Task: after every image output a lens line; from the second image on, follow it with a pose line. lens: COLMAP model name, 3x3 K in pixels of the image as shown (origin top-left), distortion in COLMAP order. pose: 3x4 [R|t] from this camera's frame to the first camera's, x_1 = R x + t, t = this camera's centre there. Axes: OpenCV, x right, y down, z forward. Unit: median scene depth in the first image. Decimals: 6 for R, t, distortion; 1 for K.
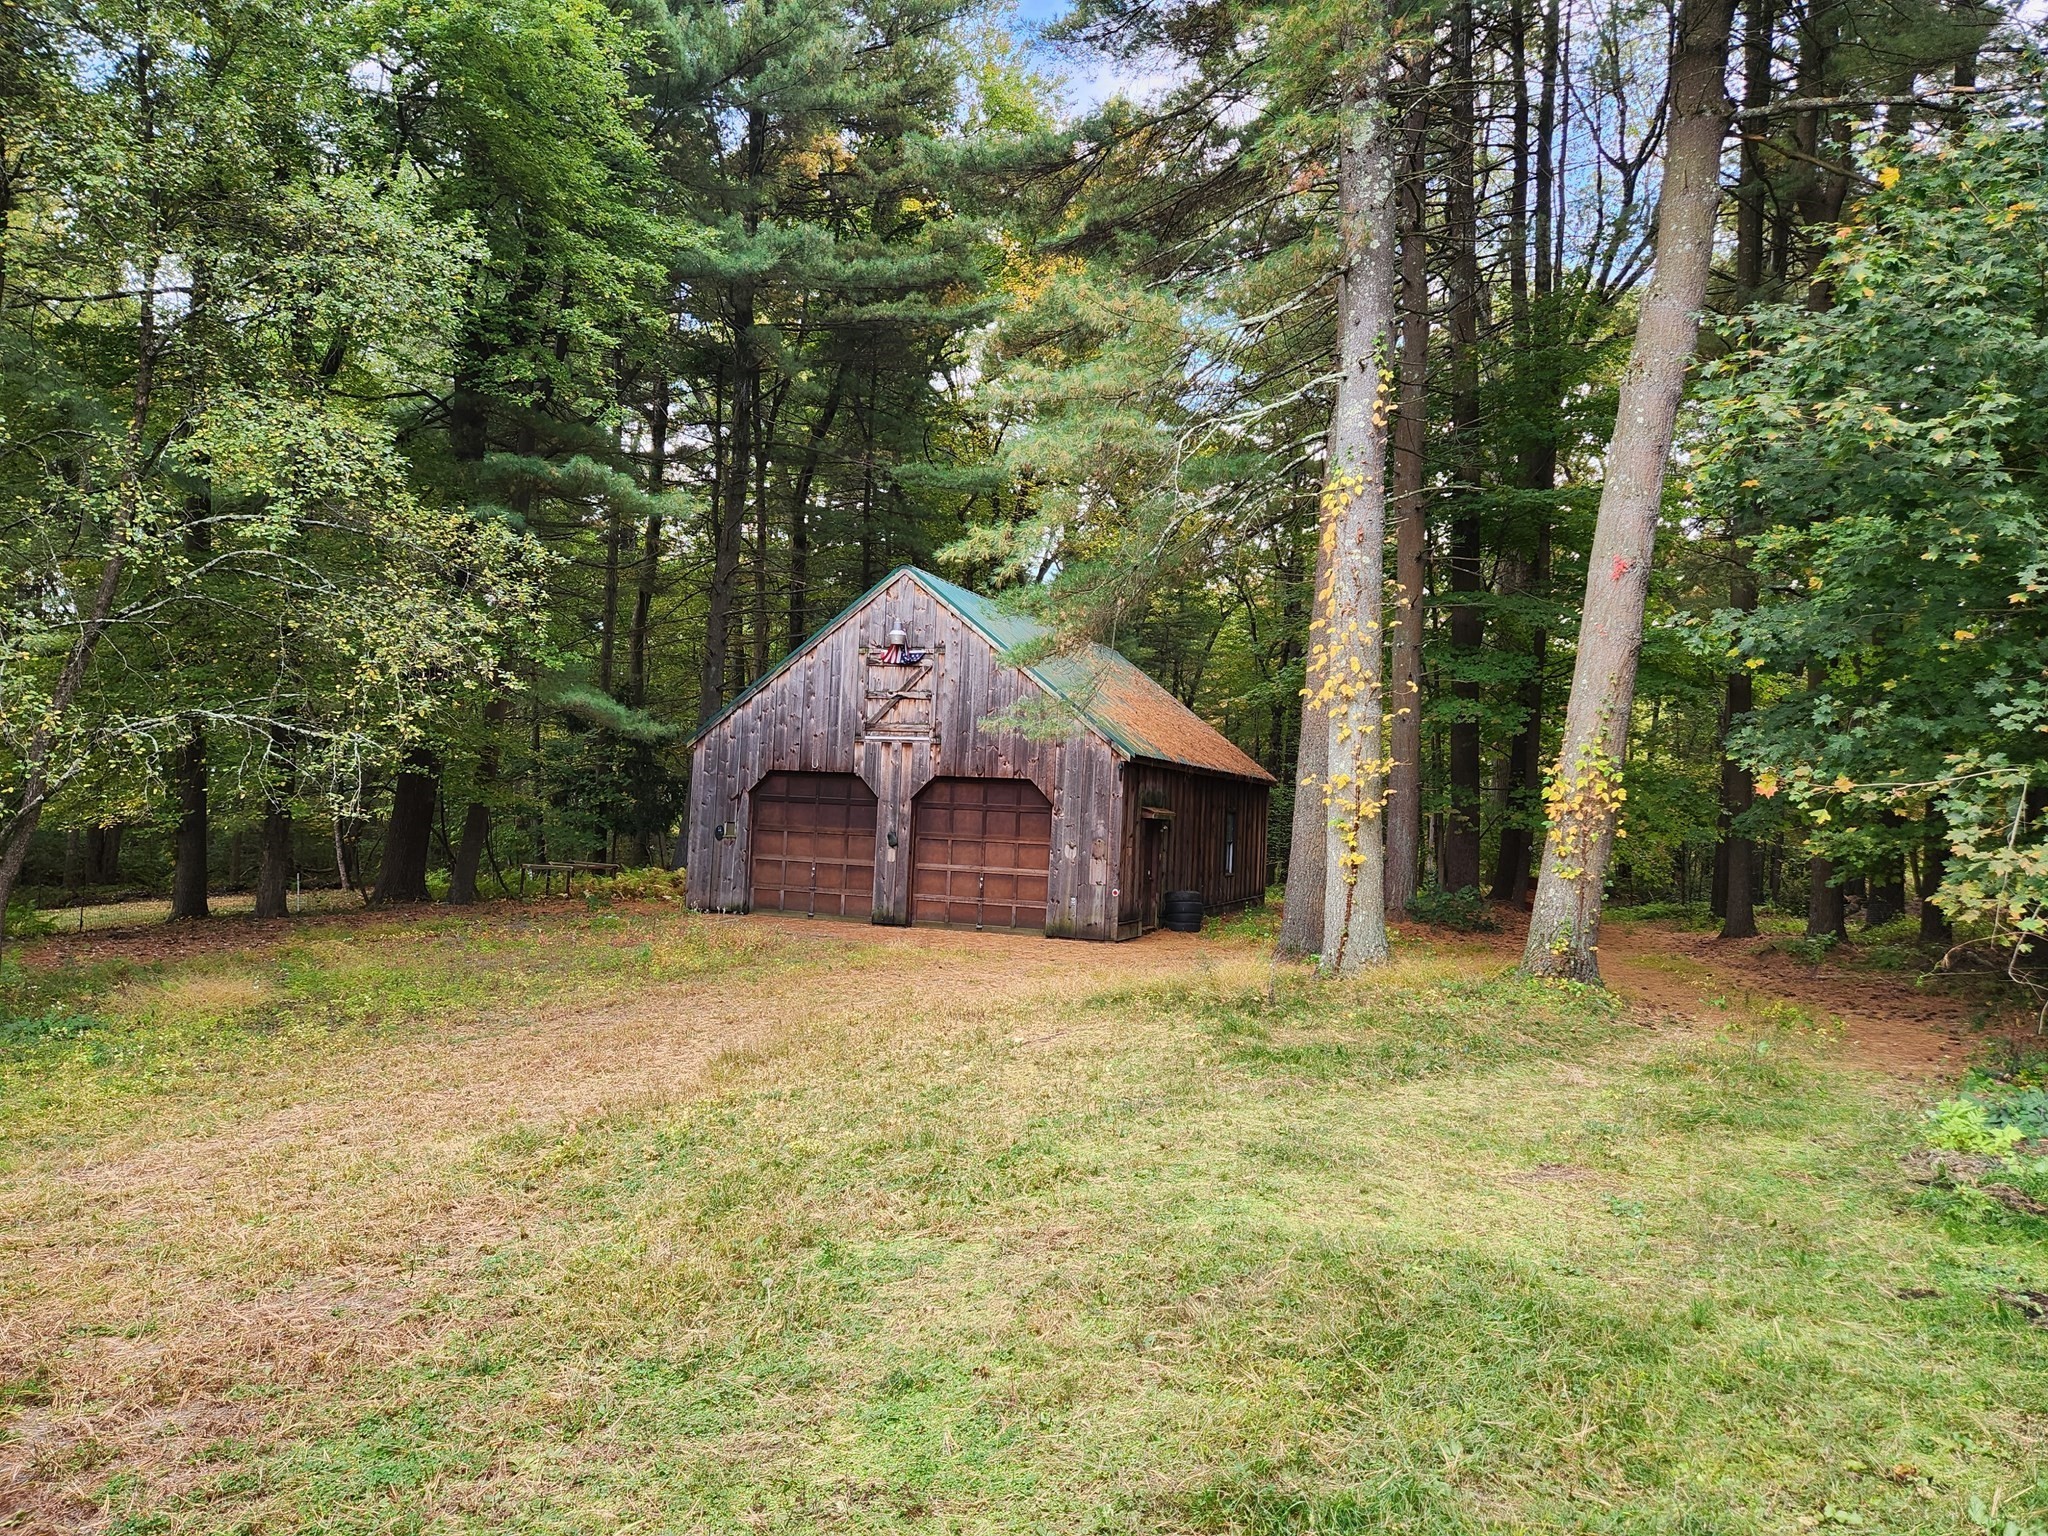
lens RADIAL K [[1399.4, 0, 1024.0], [0, 1399.4, 768.0], [0, 0, 1]] dist [0.055513, 0.000385]
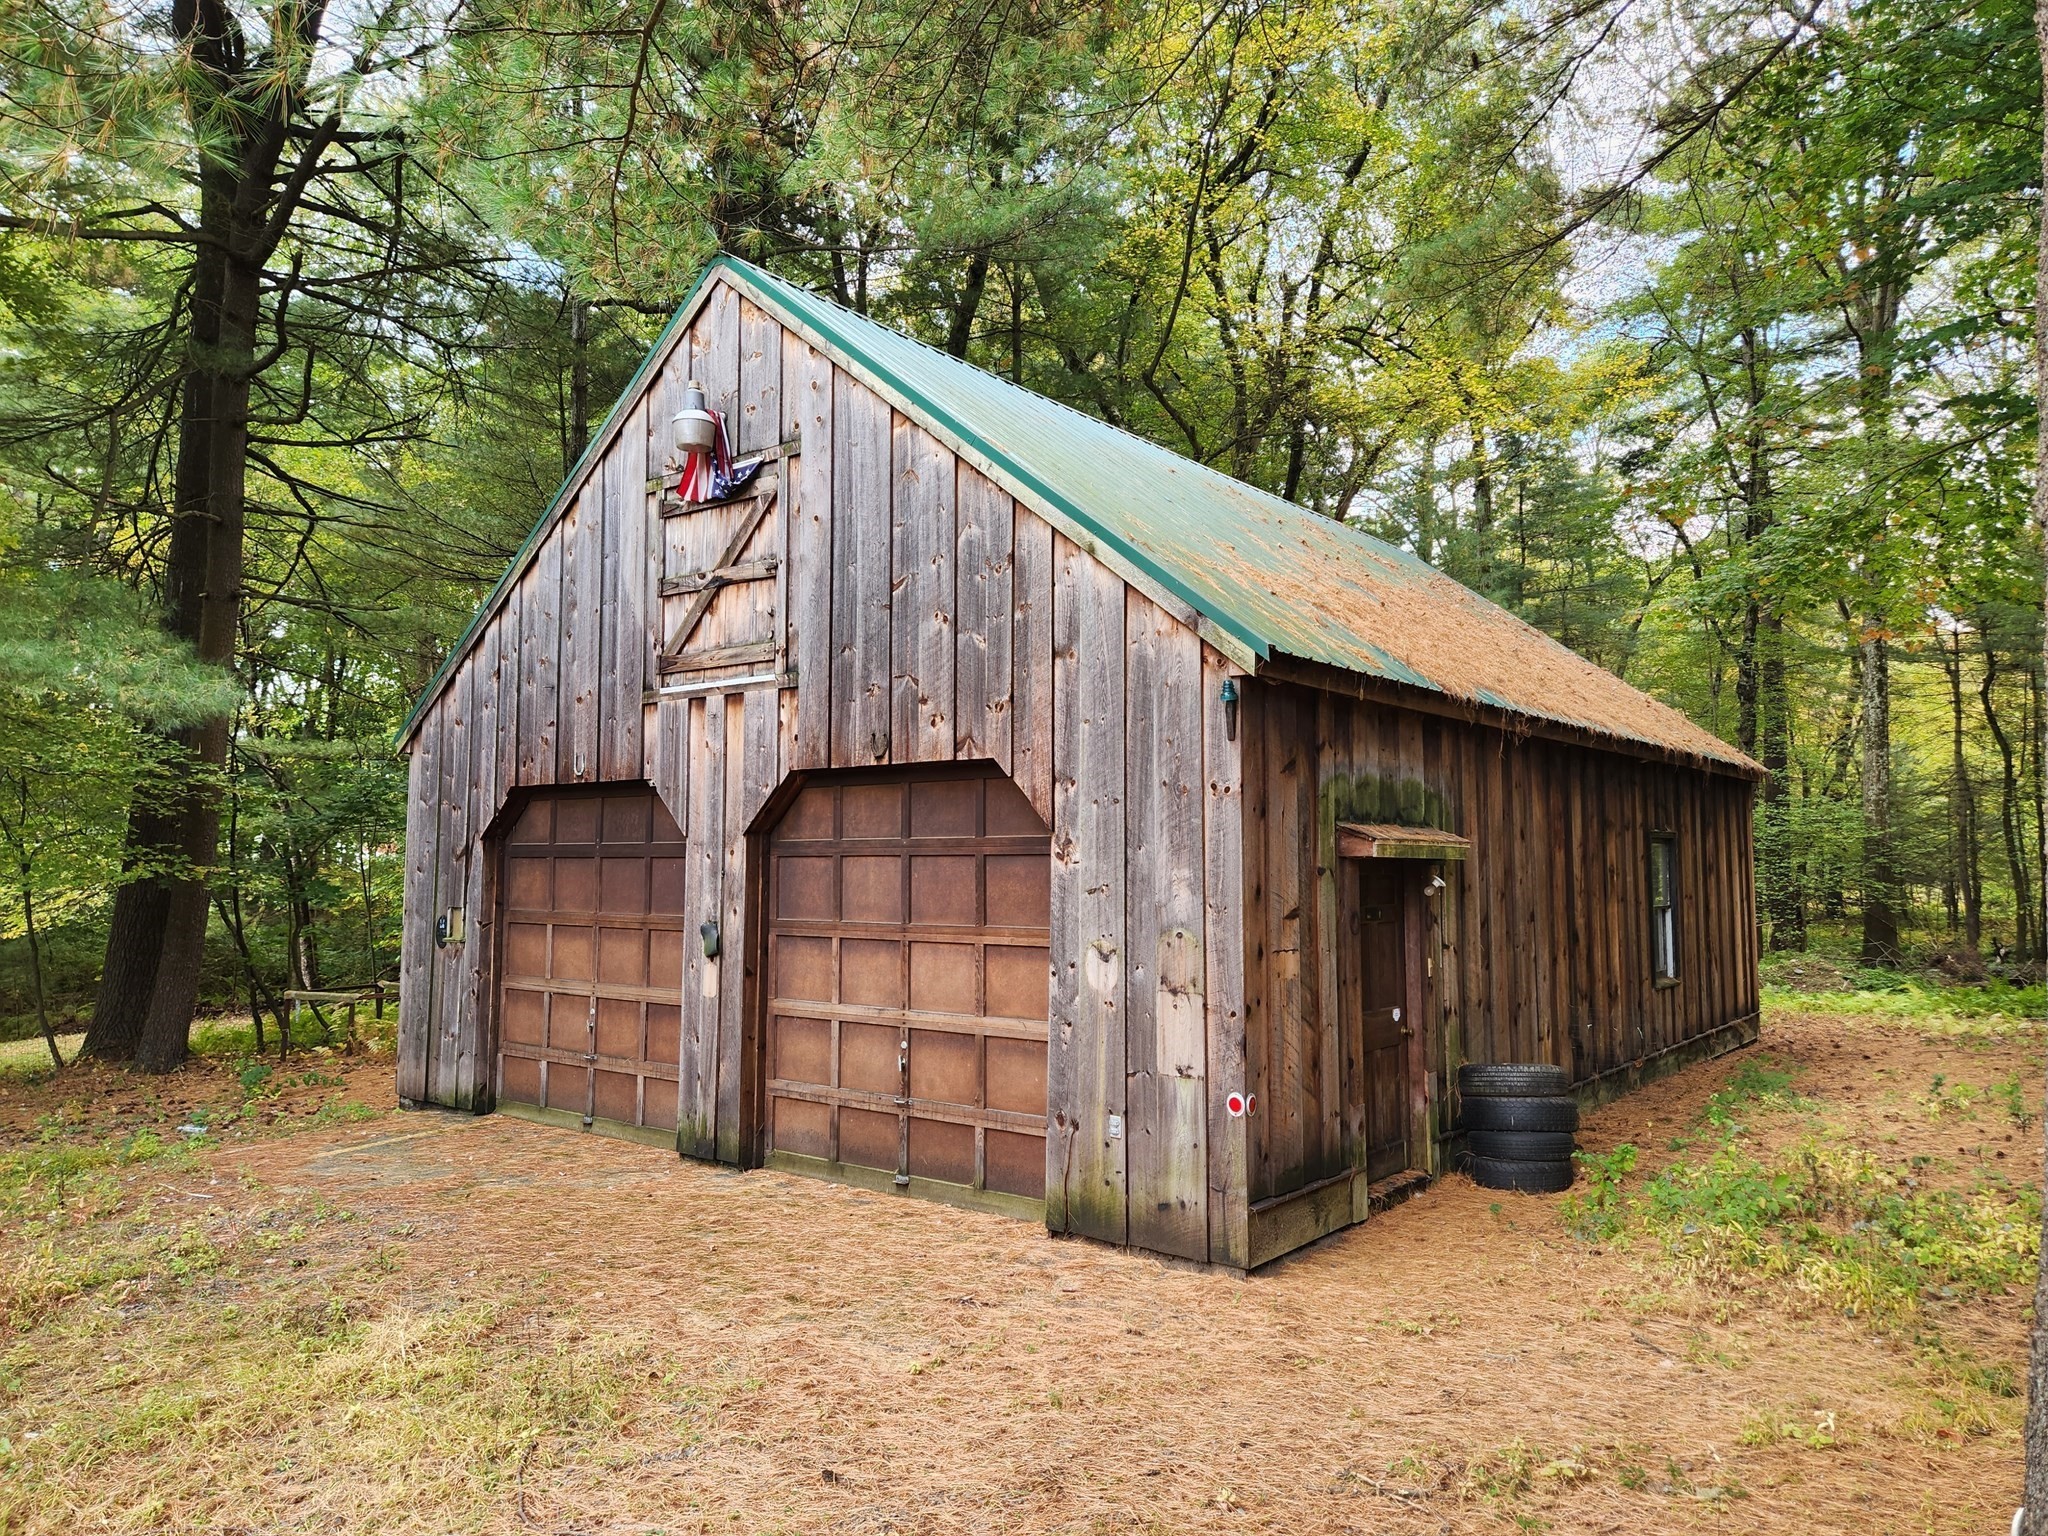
lens RADIAL K [[1399.4, 0, 1024.0], [0, 1399.4, 768.0], [0, 0, 1]] dist [0.055513, 0.000385]
pose [[0.957905, -0.060555, -0.280627, 0.104524], [0.047753, 0.997492, -0.052239, 0.027507], [0.283086, 0.036639, 0.958394, 0.644164]]
